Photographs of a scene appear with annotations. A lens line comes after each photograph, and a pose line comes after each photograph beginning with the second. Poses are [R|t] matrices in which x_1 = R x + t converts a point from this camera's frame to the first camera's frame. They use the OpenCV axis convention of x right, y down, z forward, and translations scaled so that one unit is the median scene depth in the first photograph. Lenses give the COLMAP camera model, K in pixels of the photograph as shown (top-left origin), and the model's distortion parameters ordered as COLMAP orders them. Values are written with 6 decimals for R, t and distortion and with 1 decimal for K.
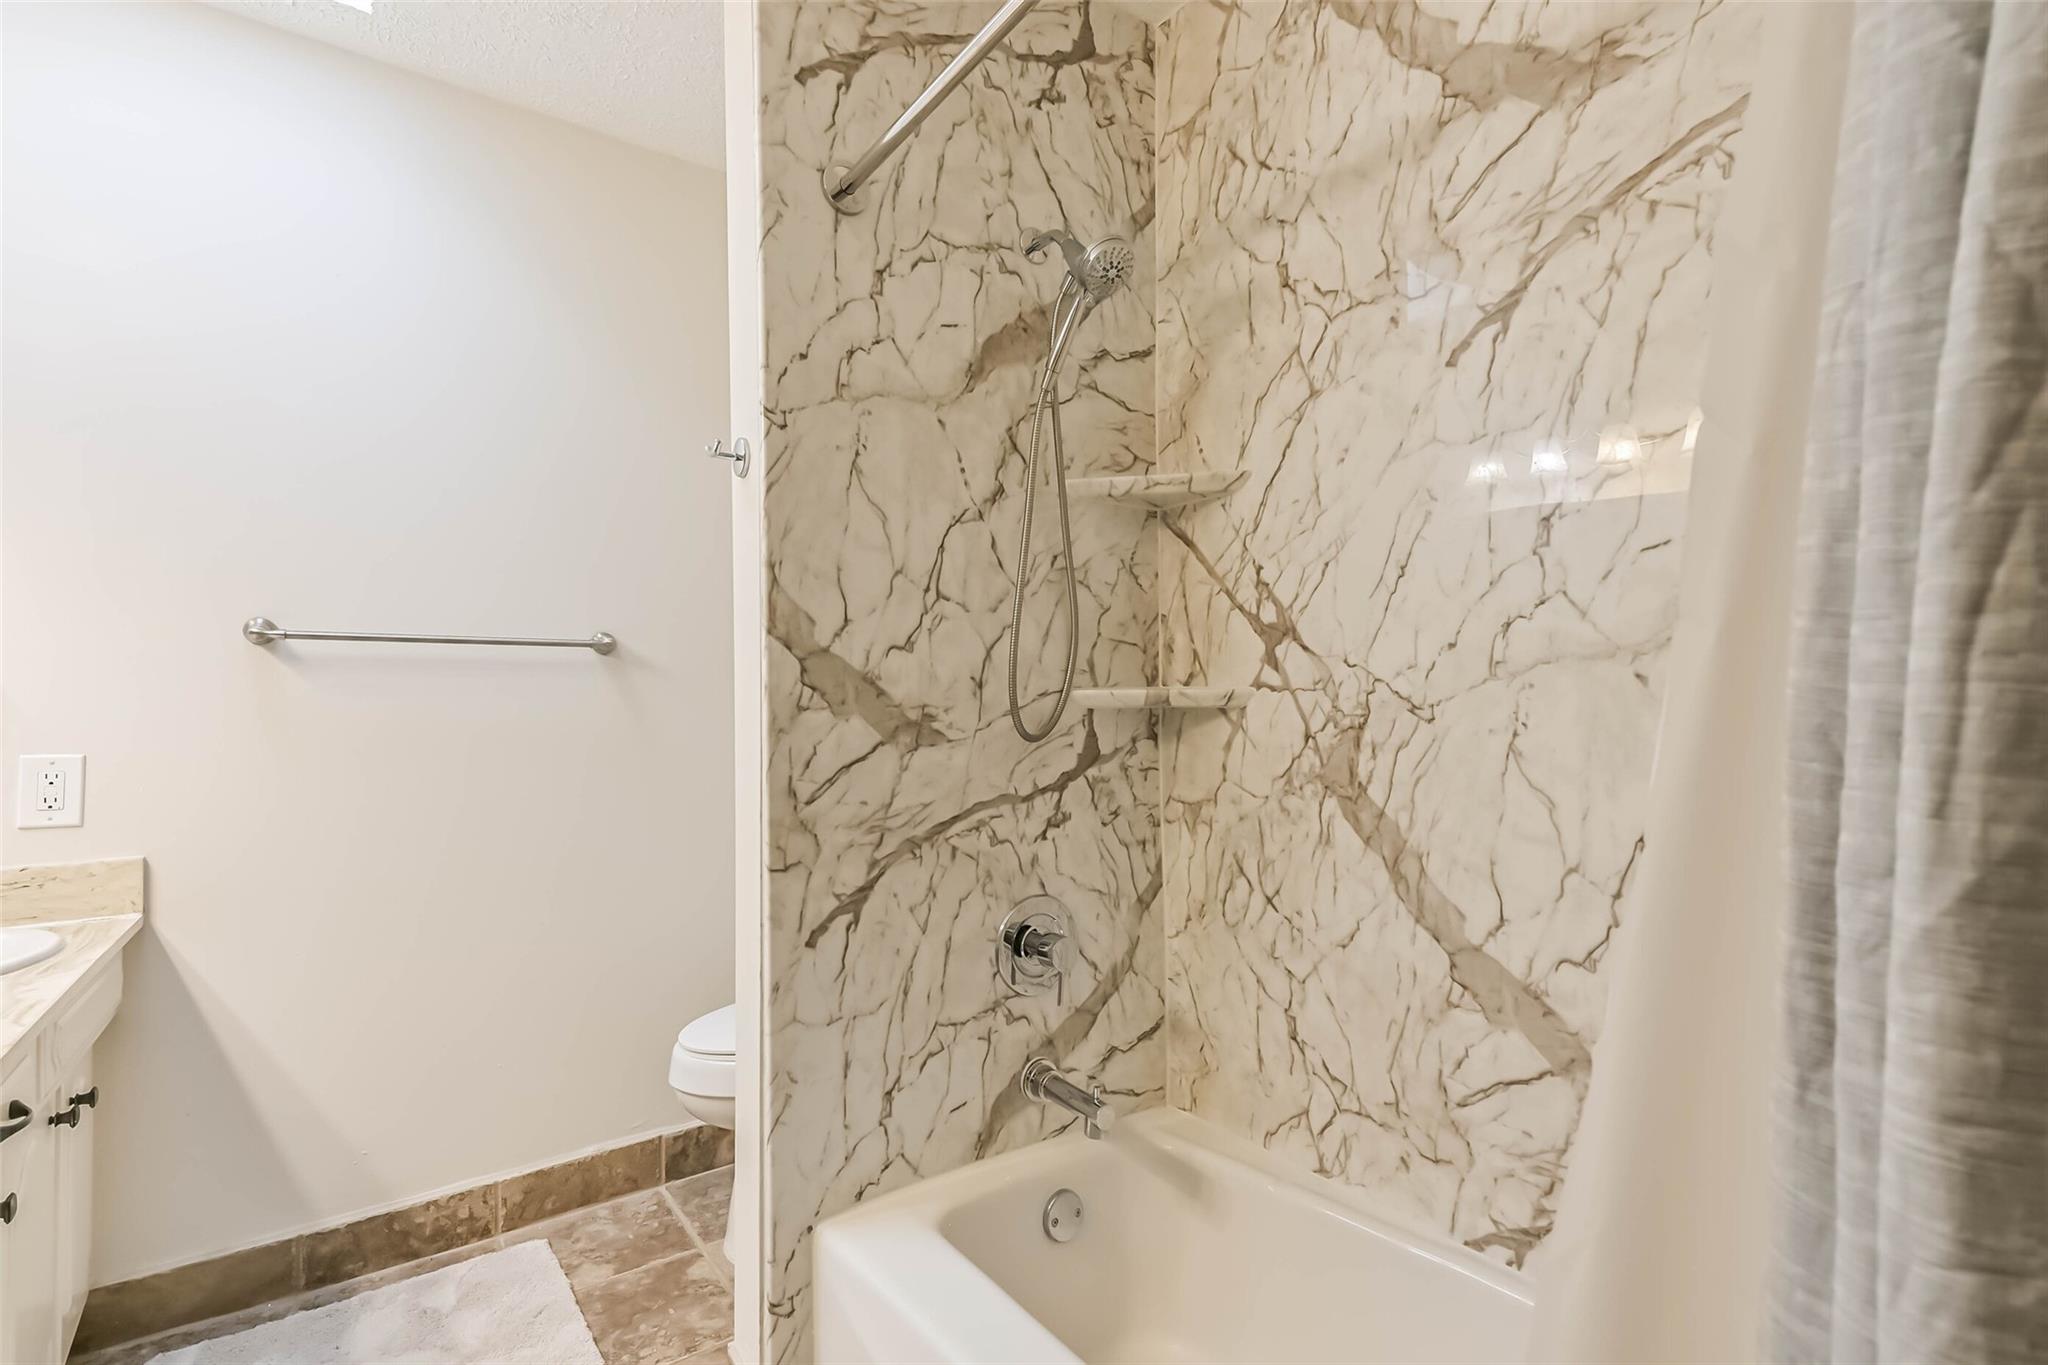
lens RADIAL K [[960.9, 0, 1025.5], [0, 960.9, 692.2], [0, 0, 1]] dist [0.033207, -0.010240]
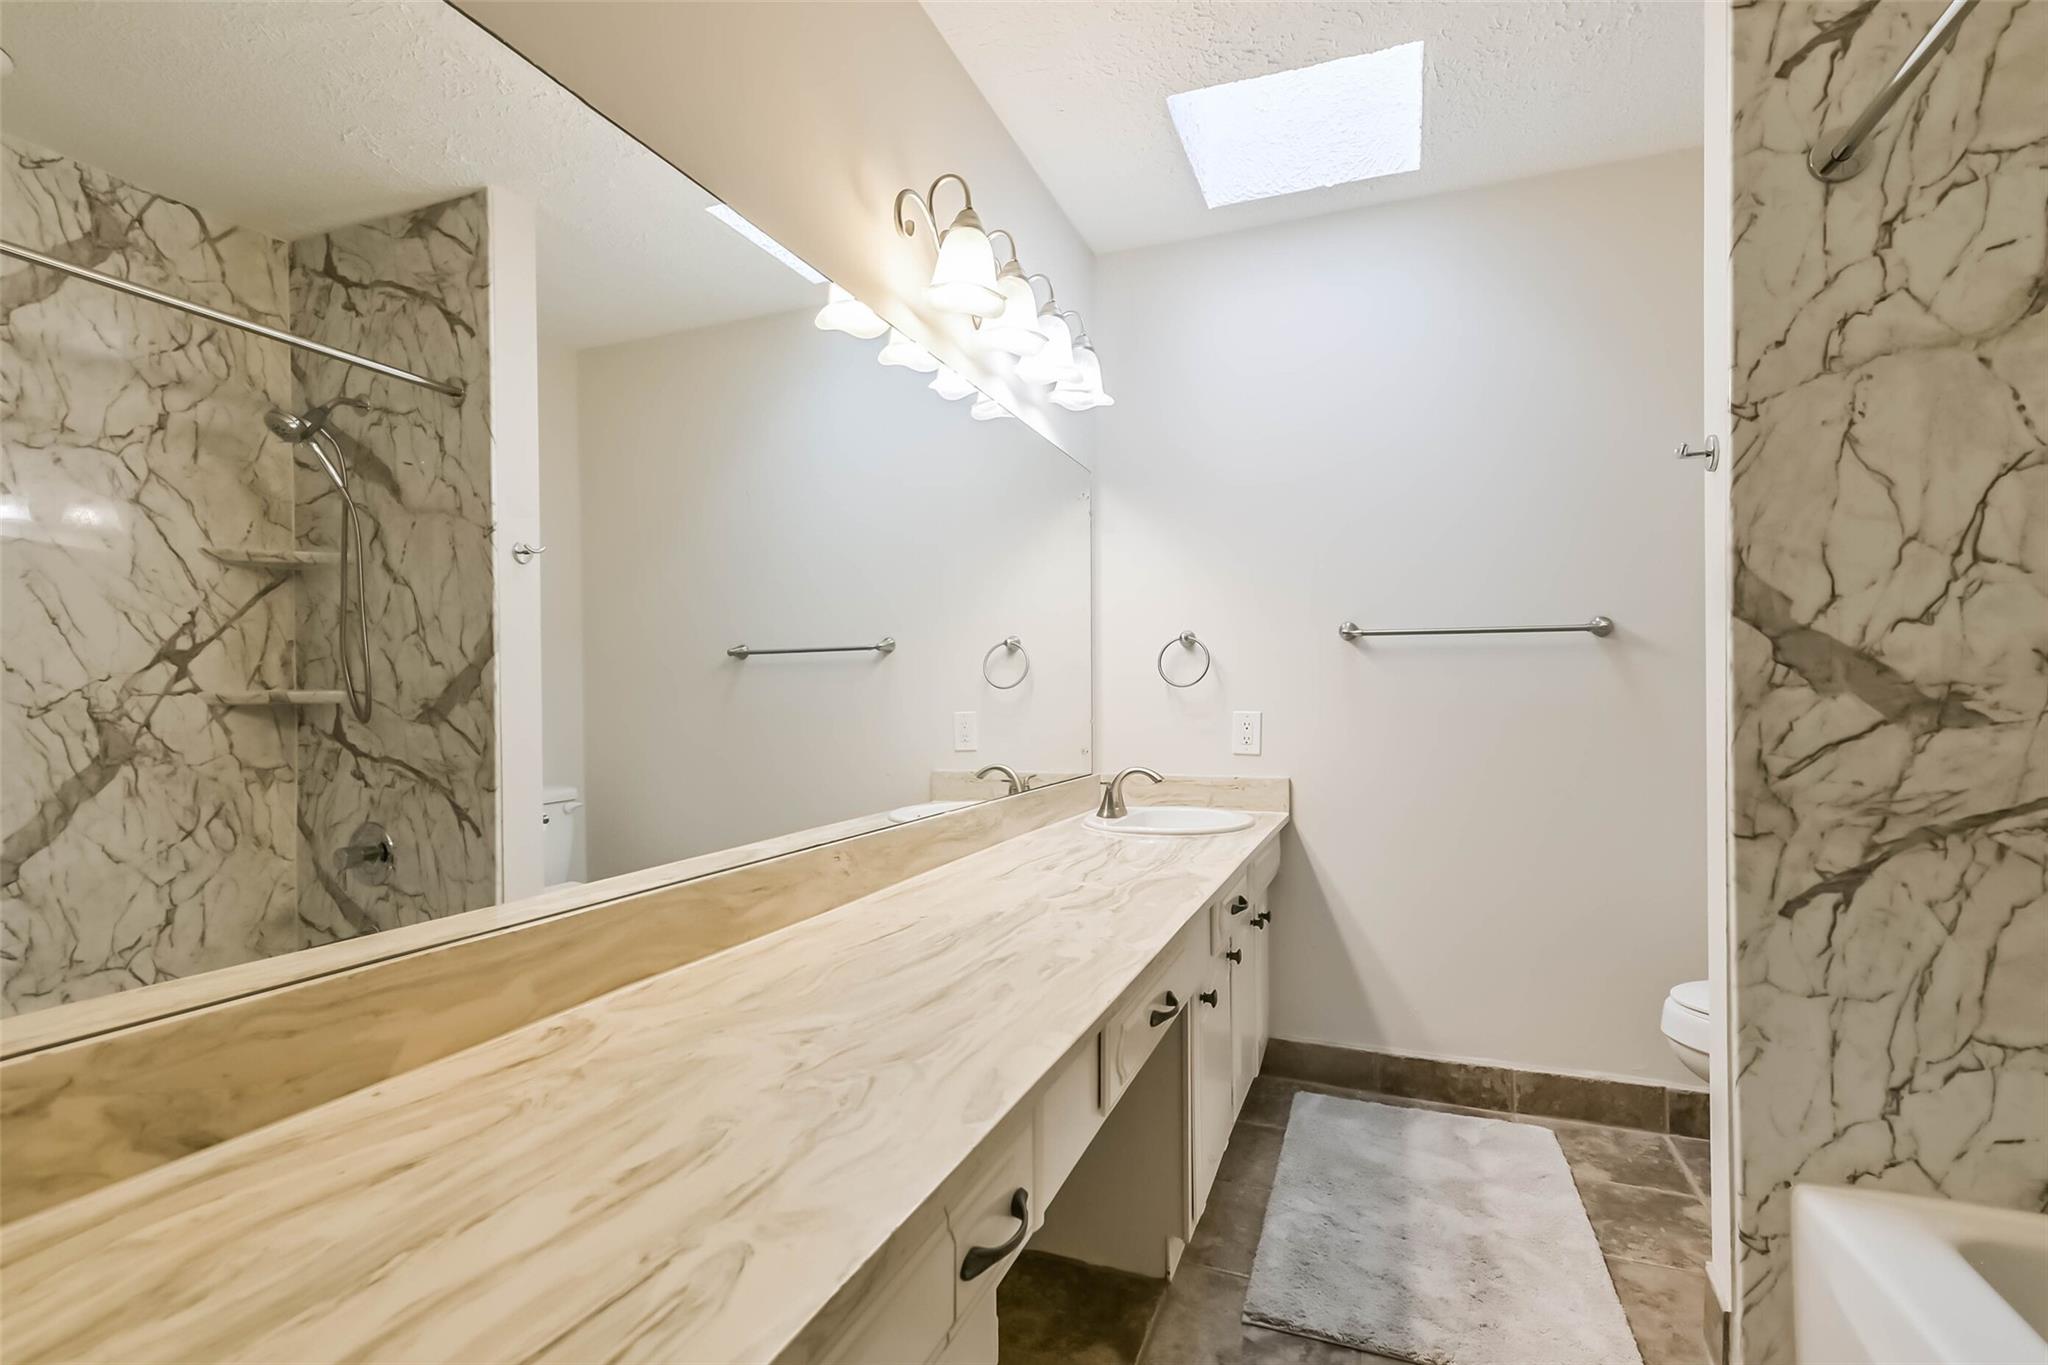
lens RADIAL K [[960.9, 0, 1025.5], [0, 960.9, 692.2], [0, 0, 1]] dist [0.033207, -0.010240]
pose [[0.547245, 0.009297, -0.836921, 0.193231], [0.011105, 0.999770, 0.018367, -0.003792], [0.836899, -0.019345, 0.547016, -0.234553]]
